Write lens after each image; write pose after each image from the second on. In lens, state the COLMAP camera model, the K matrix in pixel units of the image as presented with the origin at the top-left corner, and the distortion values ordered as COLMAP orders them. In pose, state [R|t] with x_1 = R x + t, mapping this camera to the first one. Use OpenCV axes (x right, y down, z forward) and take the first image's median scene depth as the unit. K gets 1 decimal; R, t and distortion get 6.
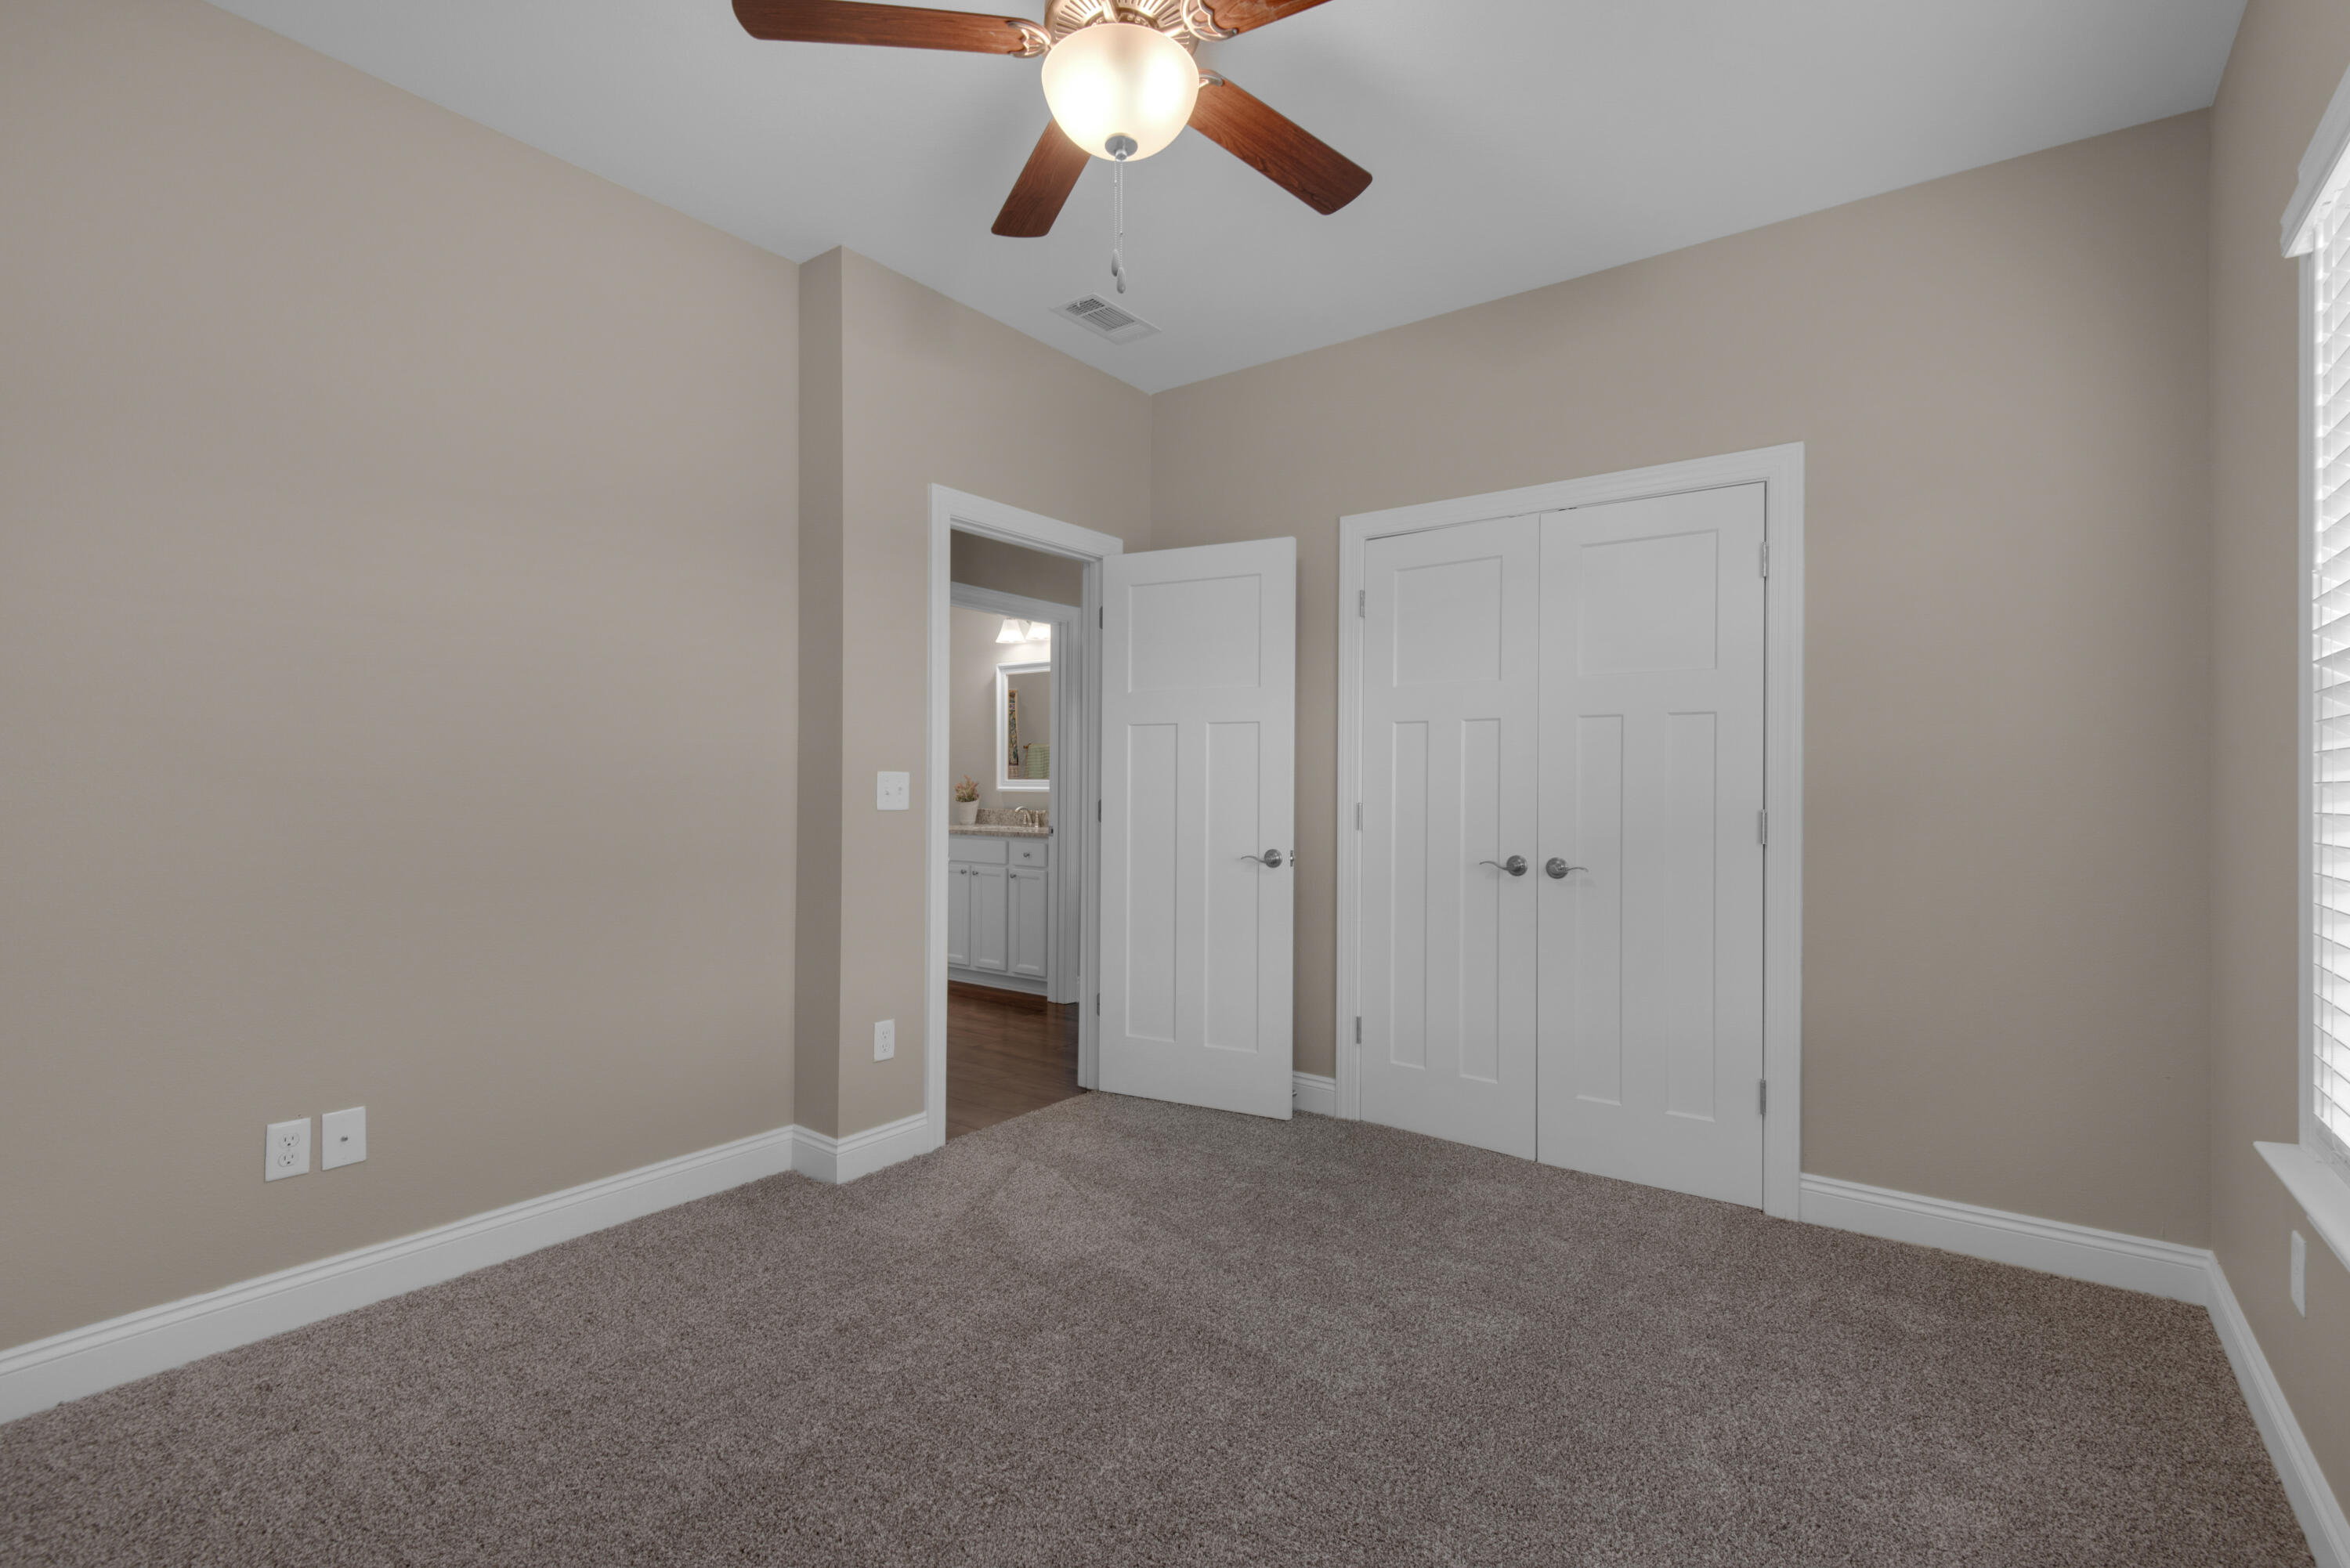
lens RADIAL K [[1082.2, 0, 1201.0], [0, 1082.2, 787.8], [0, 0, 1]] dist [0.031642, -0.018995]
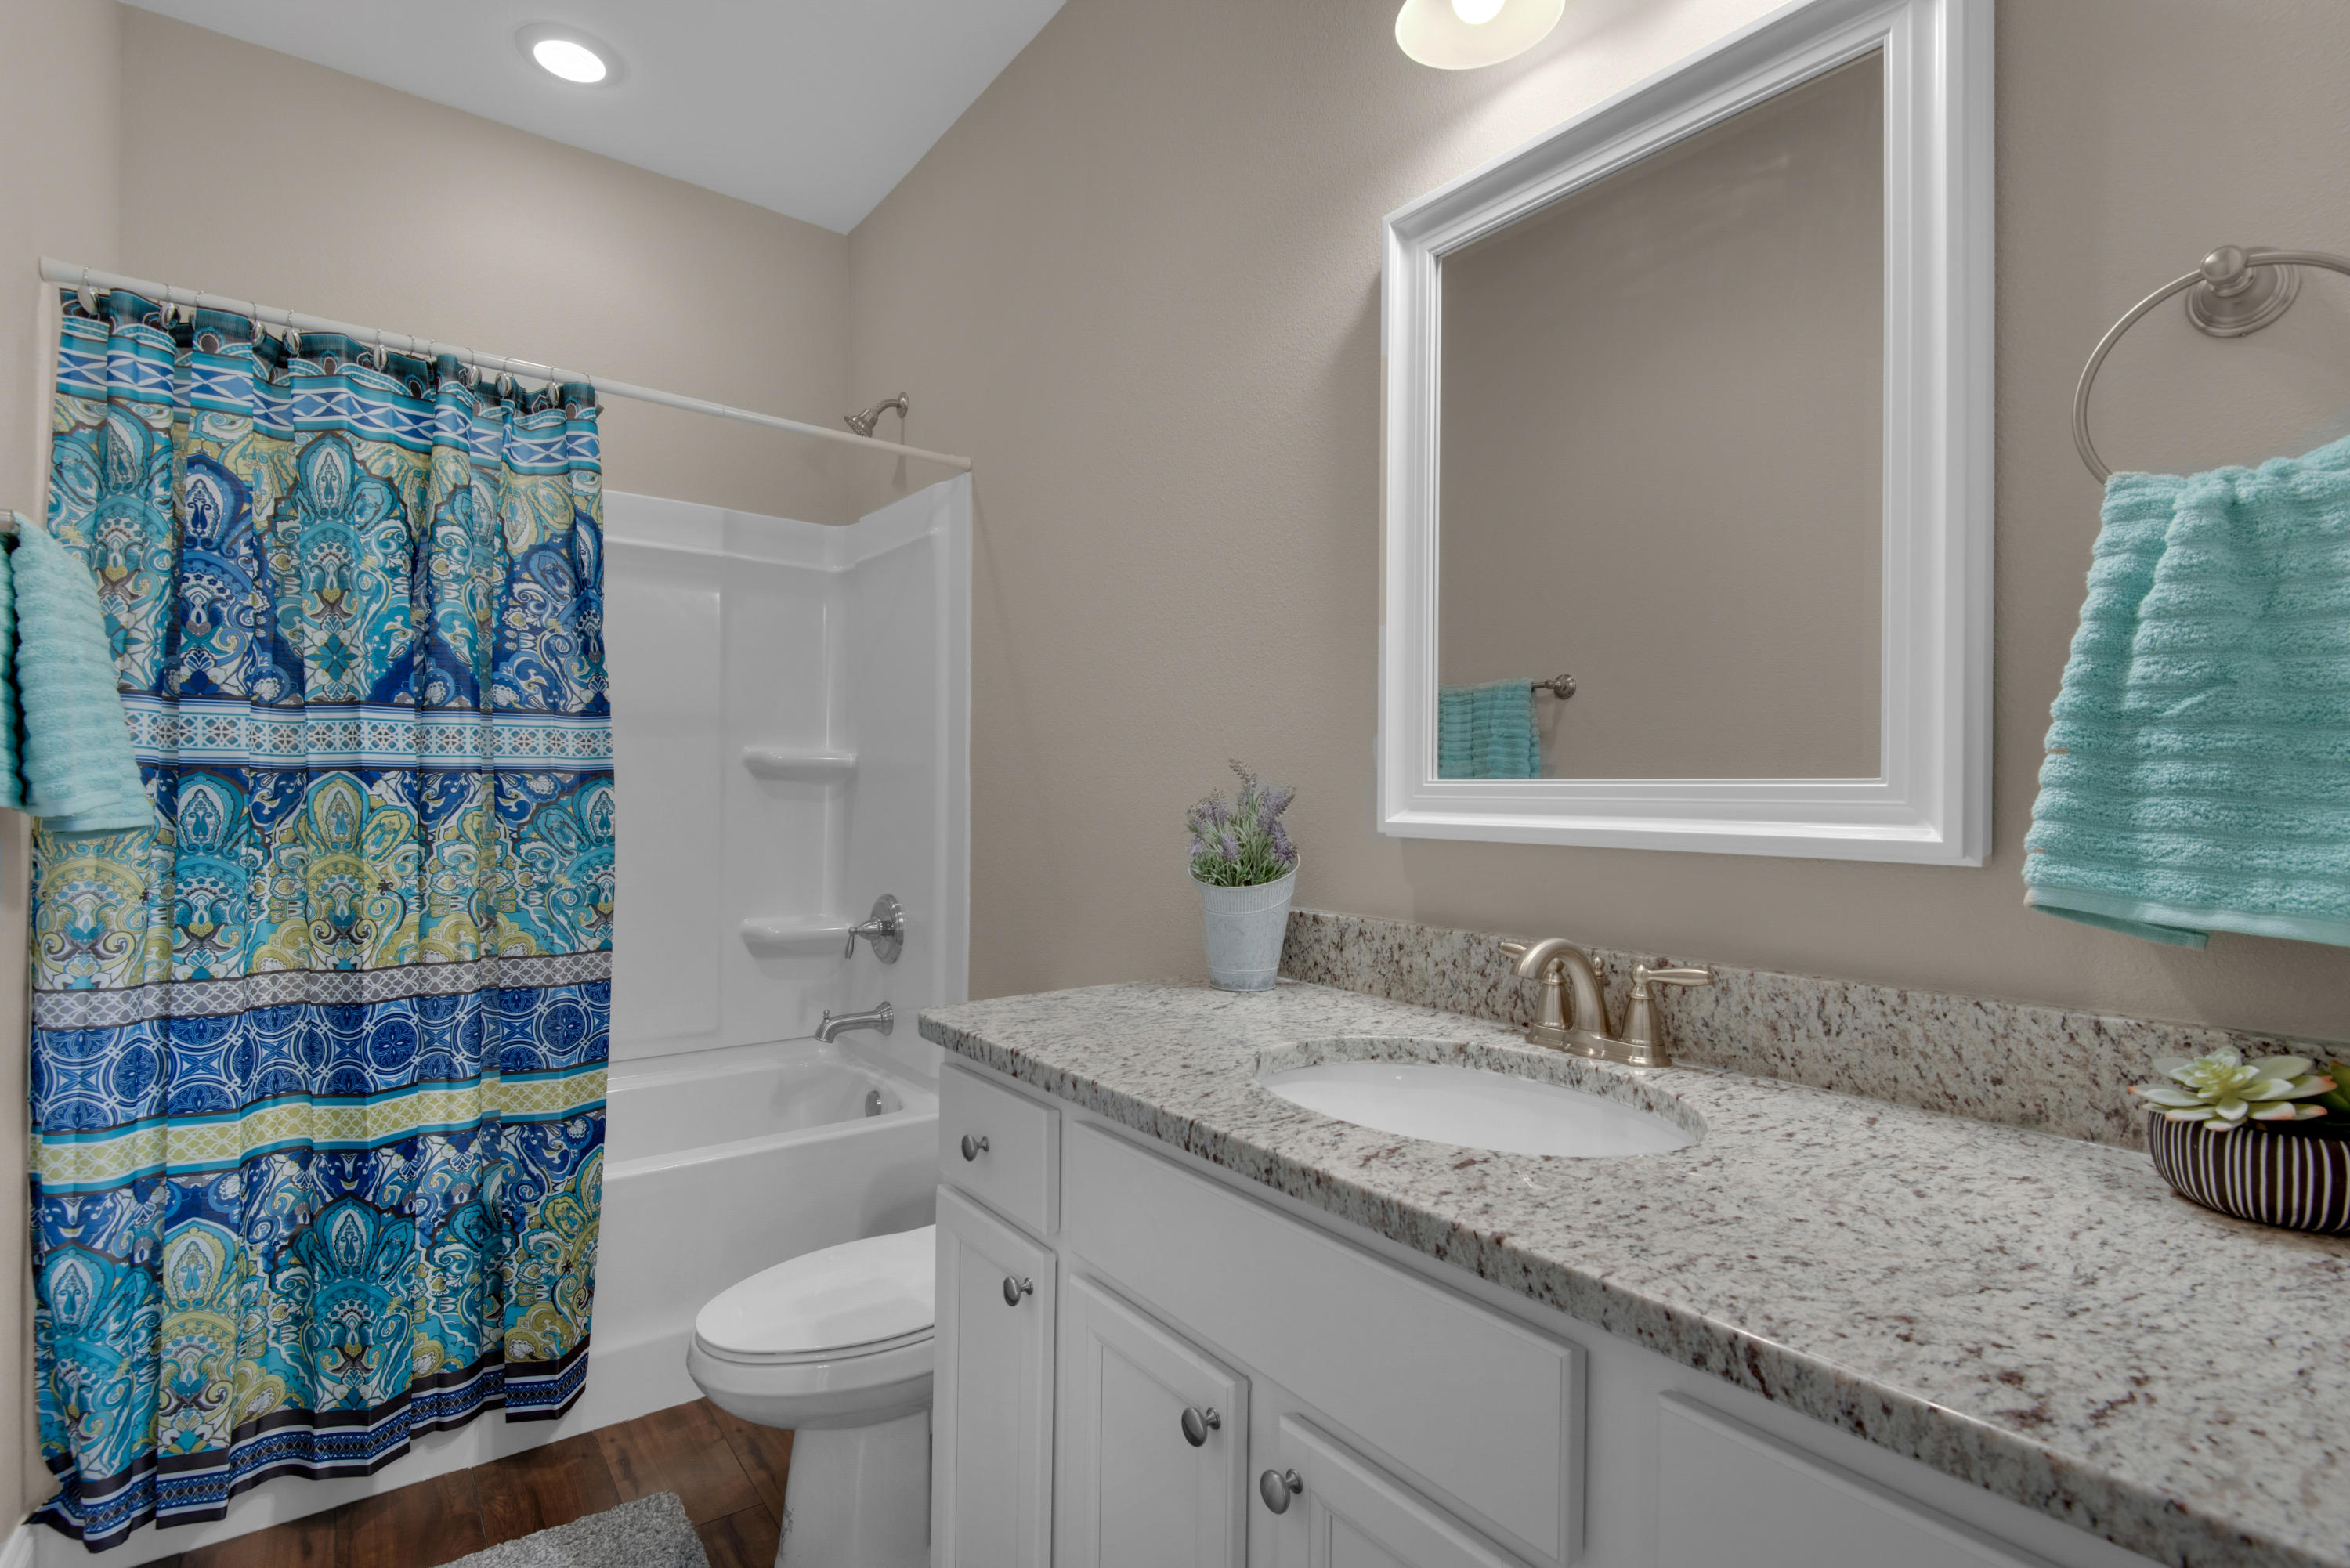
lens RADIAL K [[1119.5, 0, 1175.0], [0, 1119.5, 784.0], [0, 0, 1]] dist [-0.001670, -0.000365]
pose [[0.958147, 0.003499, -0.286254, -0.165226], [-0.004681, 0.999983, -0.003446, -0.005868], [0.286237, 0.004642, 0.958148, 0.784752]]
